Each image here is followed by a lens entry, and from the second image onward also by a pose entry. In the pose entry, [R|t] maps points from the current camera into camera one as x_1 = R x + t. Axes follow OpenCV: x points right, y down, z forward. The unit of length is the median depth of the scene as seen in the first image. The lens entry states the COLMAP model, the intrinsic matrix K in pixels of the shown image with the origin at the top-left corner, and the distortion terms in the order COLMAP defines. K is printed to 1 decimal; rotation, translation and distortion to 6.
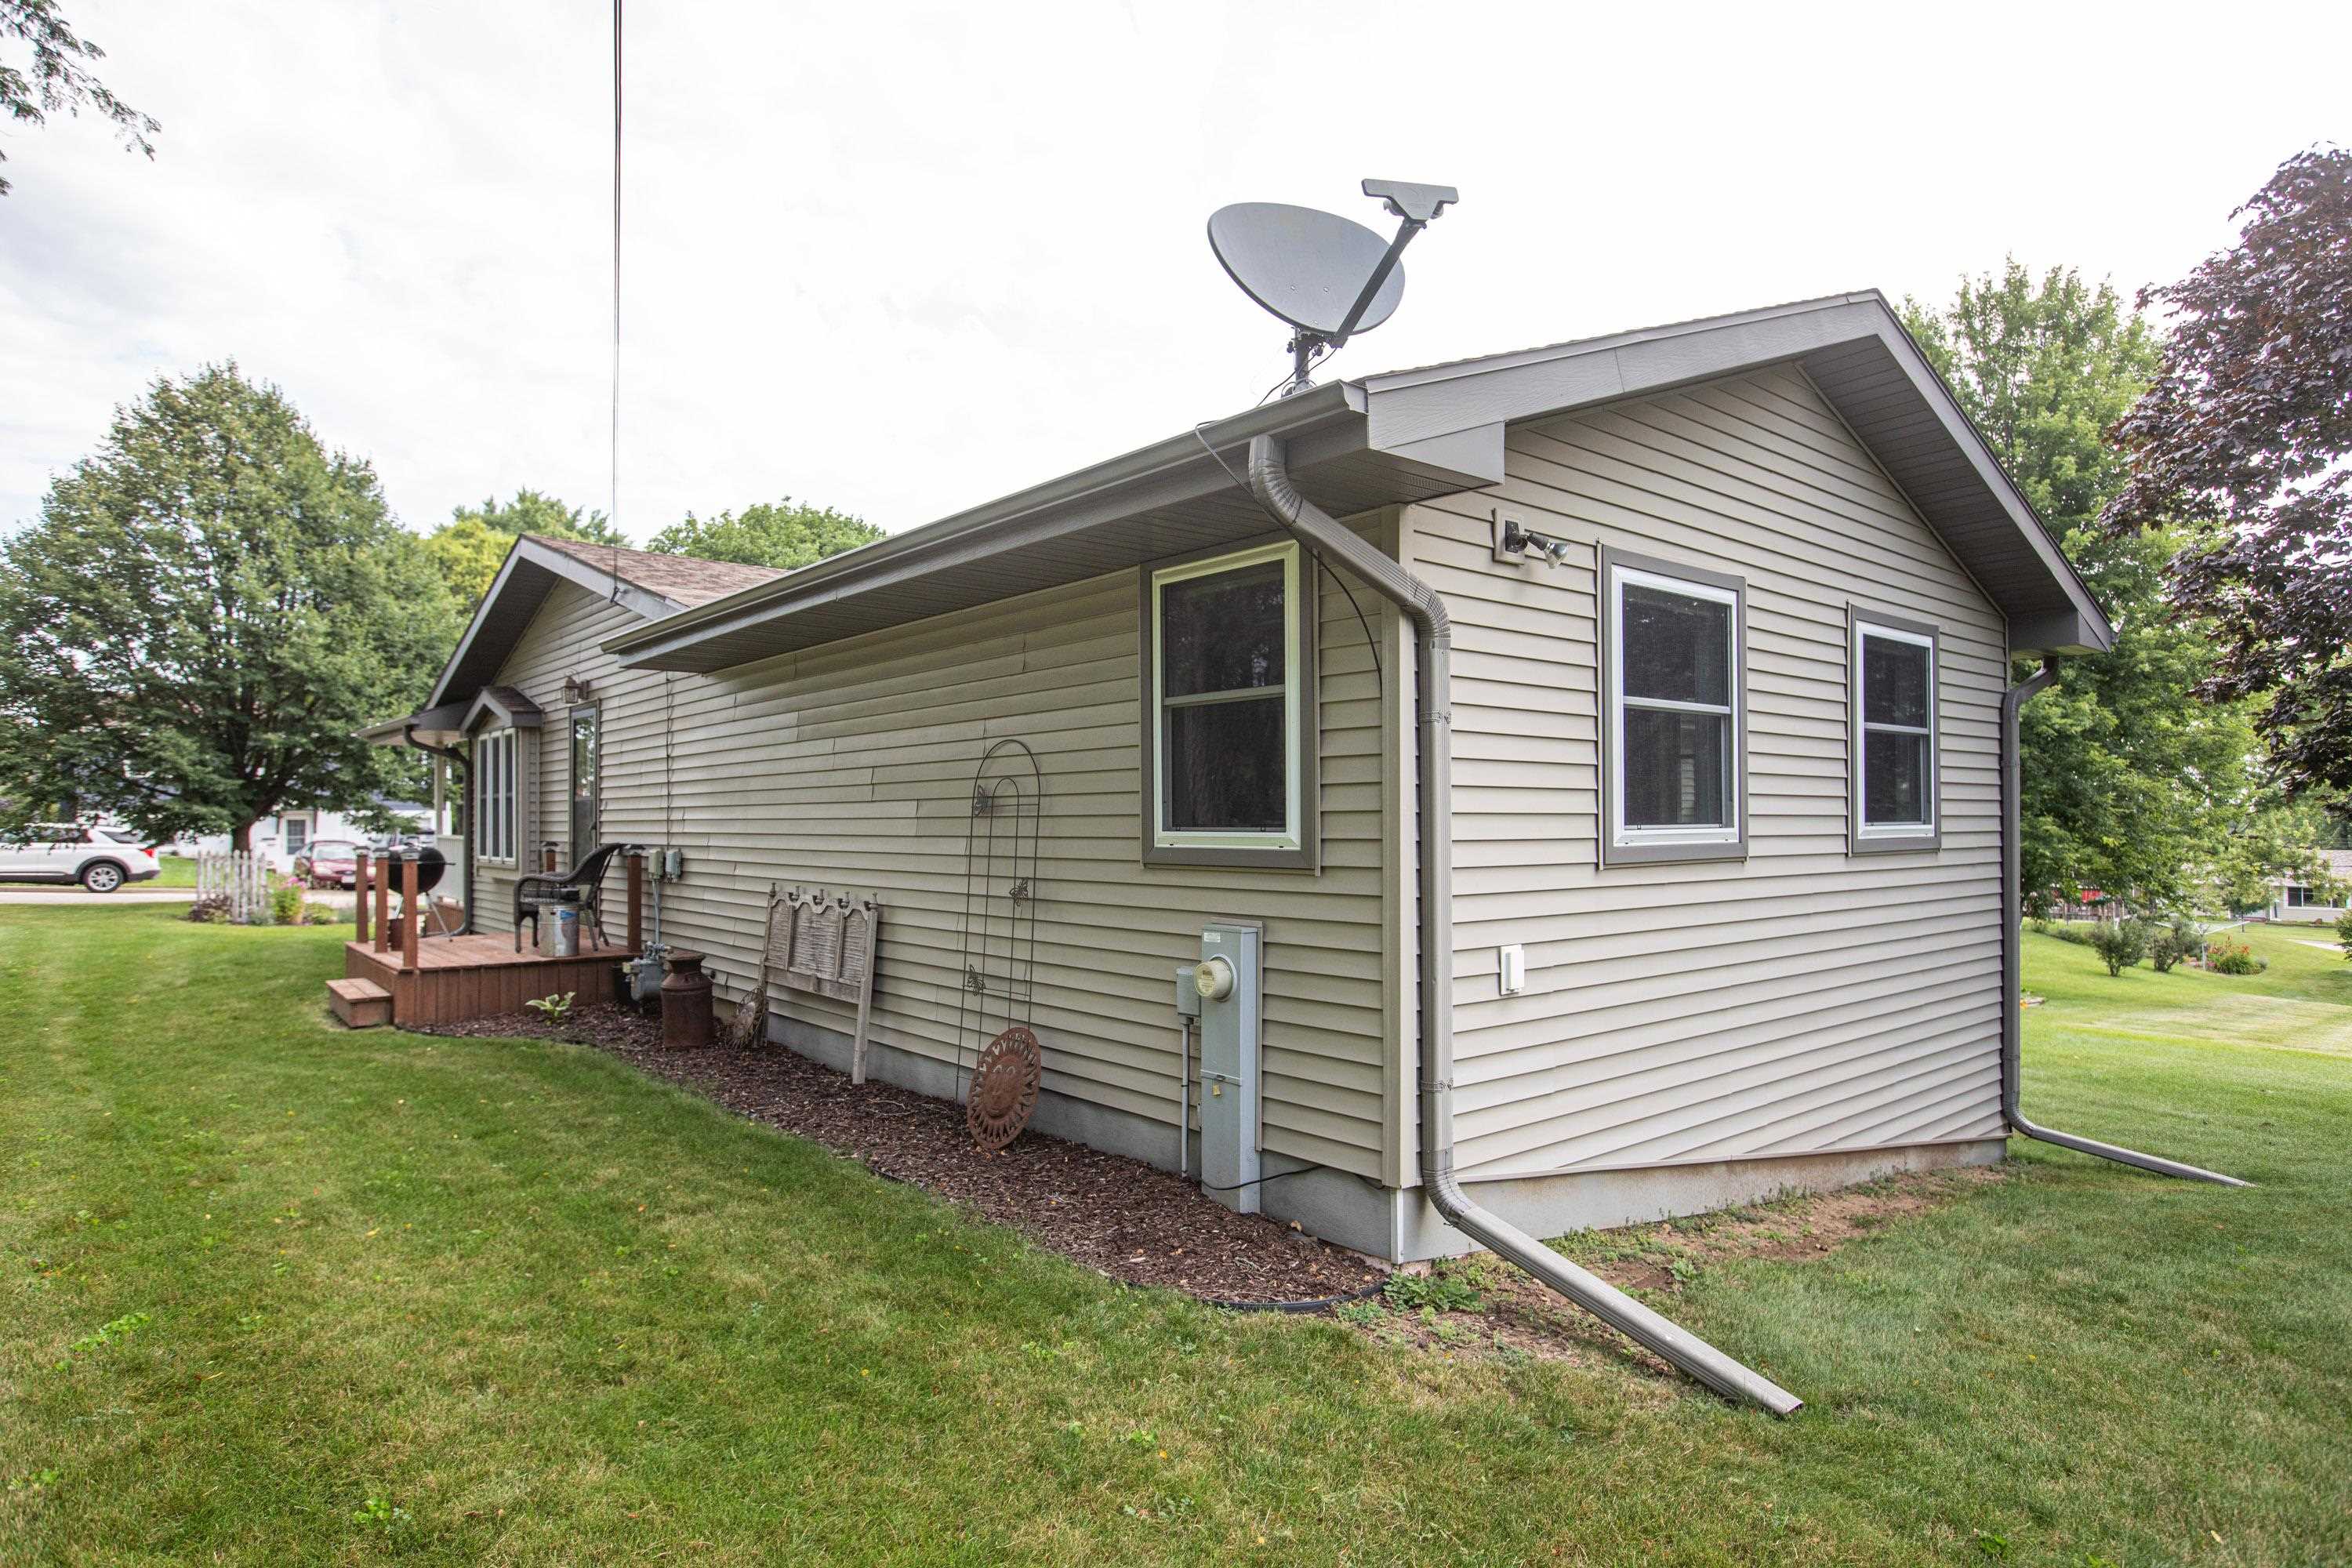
lens RADIAL K [[1309.3, 0, 1186.8], [0, 1309.3, 793.1], [0, 0, 1]] dist [-0.037746, 0.020458]
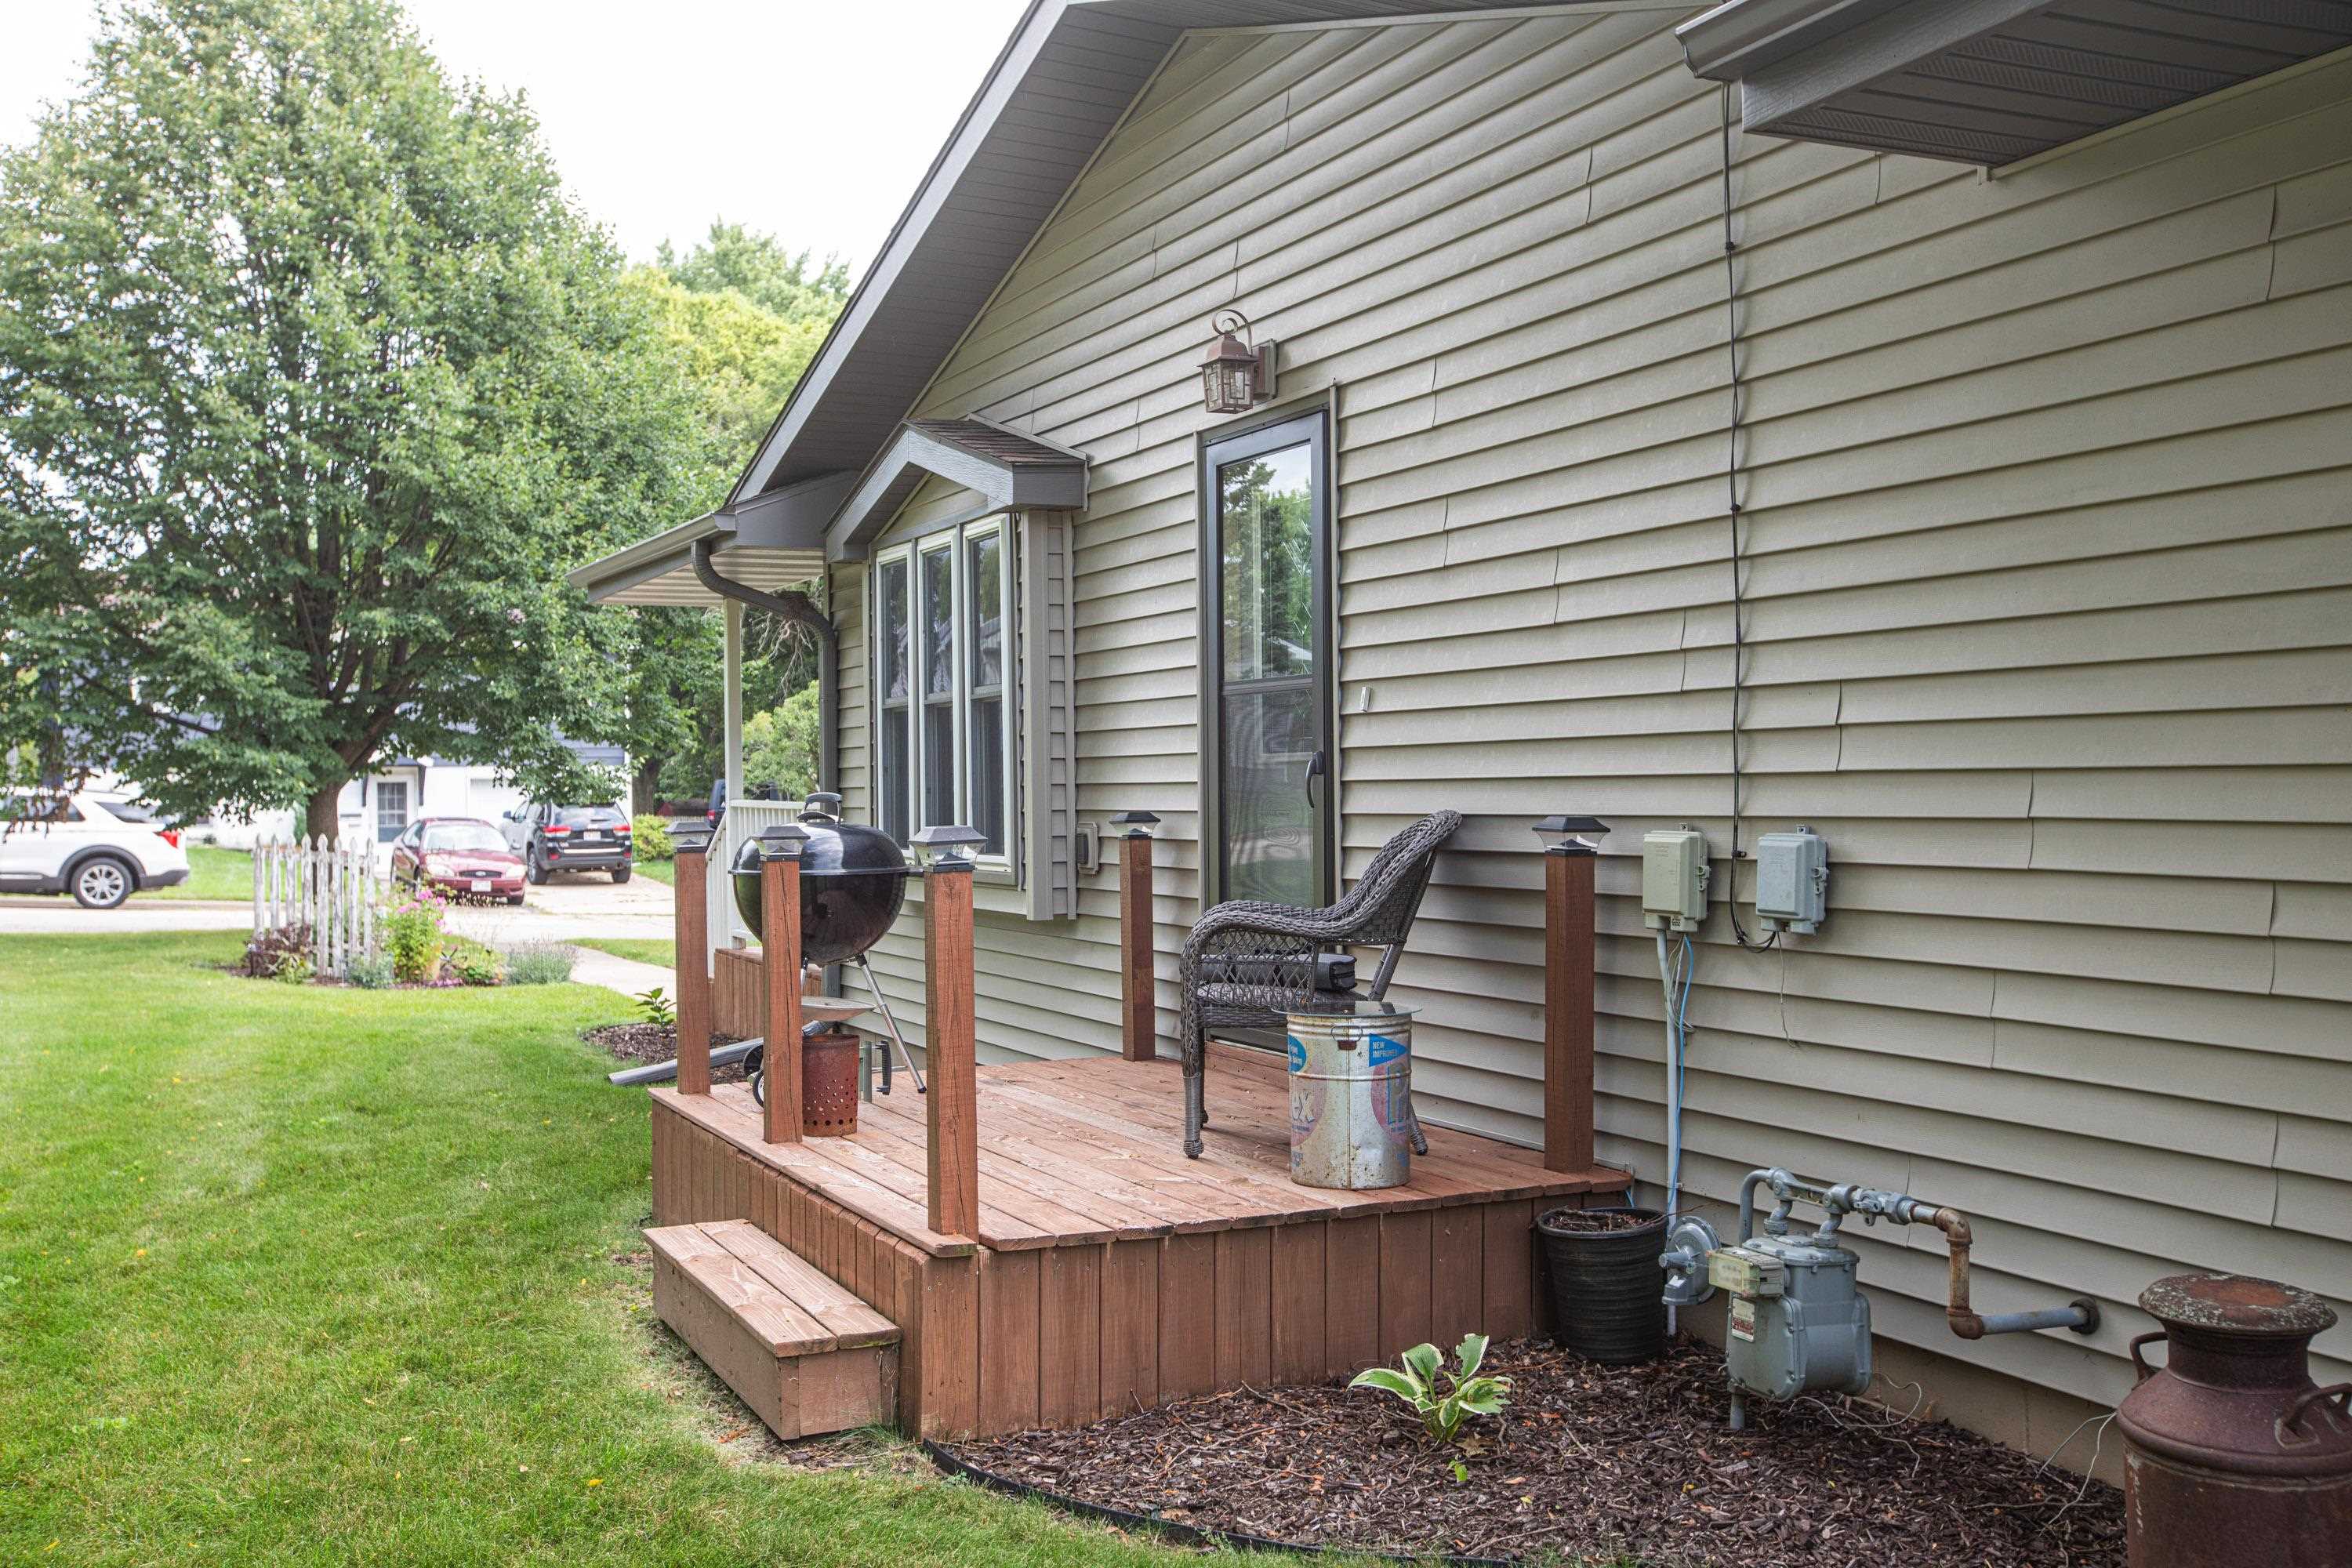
lens RADIAL K [[2226.6, 0, 1172.3], [0, 2226.6, 771.5], [0, 0, 1]] dist [-0.005637, 0.099897]
pose [[0.967356, -0.006115, -0.253348, -0.170686], [0.009976, 0.999853, 0.013961, 0.009300], [0.253225, -0.016033, 0.967274, 0.211740]]
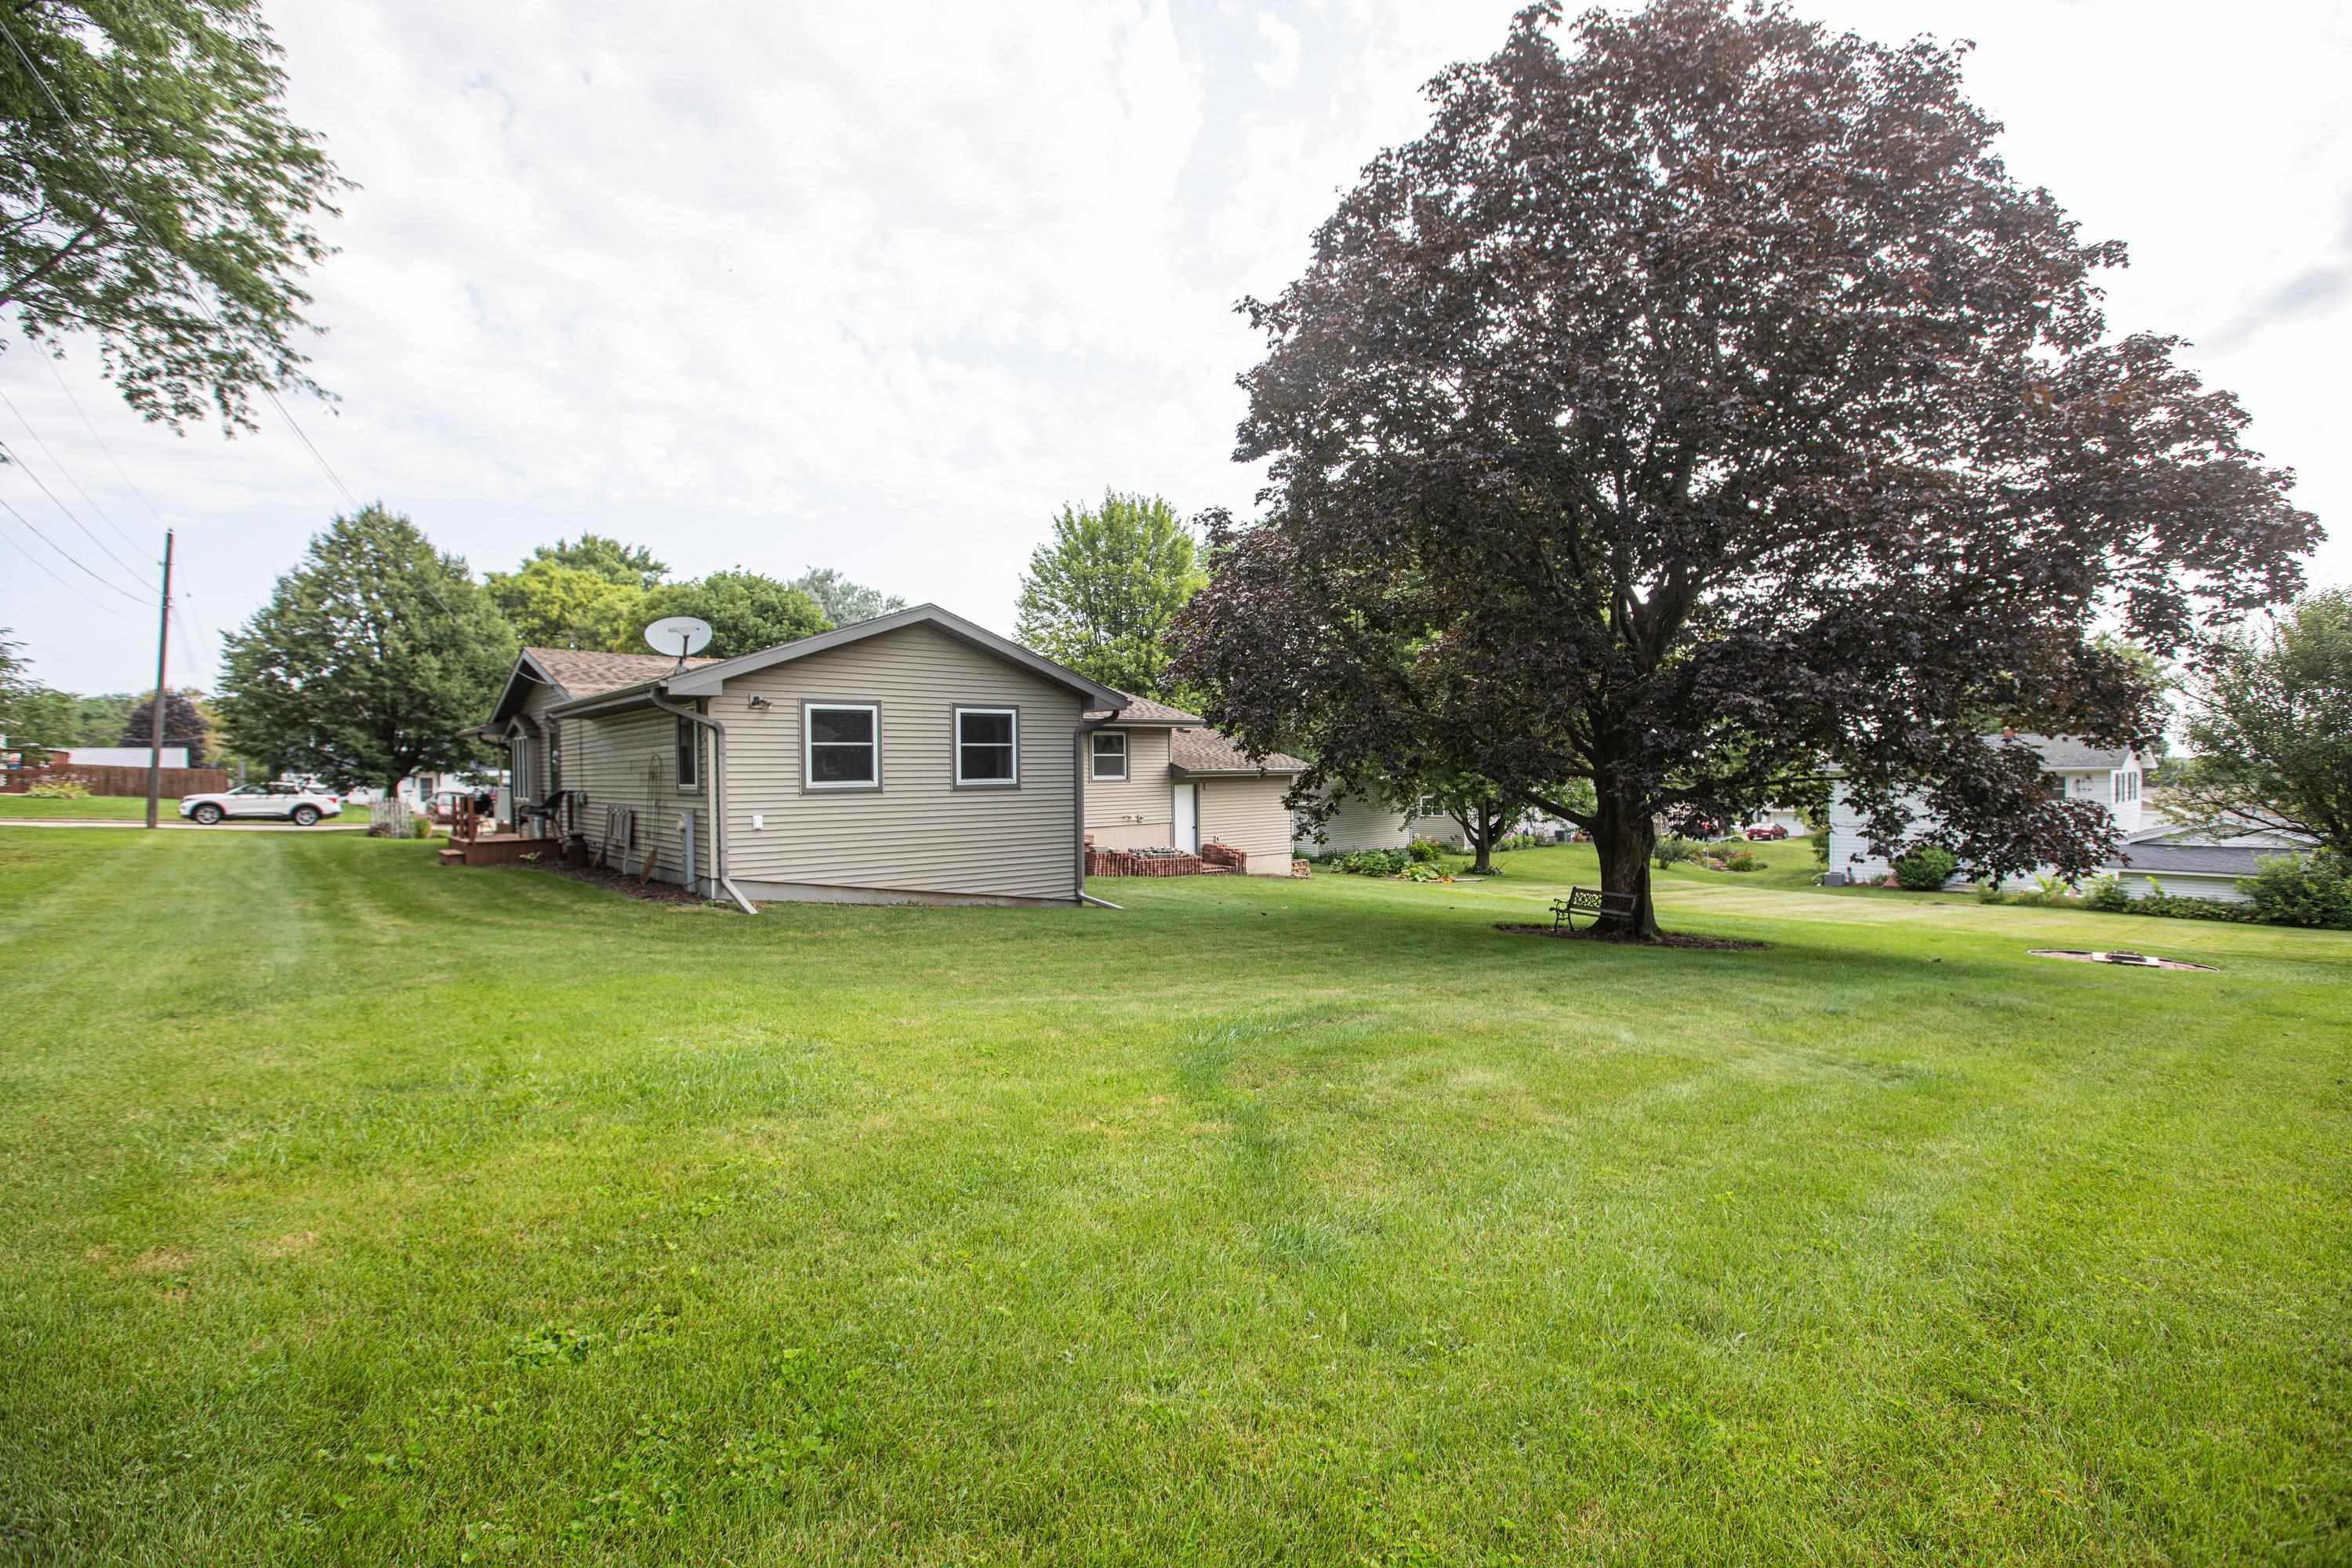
lens RADIAL K [[1086.9, 0, 1176.0], [0, 1086.9, 784.0], [0, 0, 1]] dist [-0.031306, 0.000033]
pose [[0.999947, -0.008077, 0.006385, 0.283738], [0.007857, 0.999397, 0.033825, -0.012620], [-0.006654, -0.033773, 0.999407, -0.406344]]
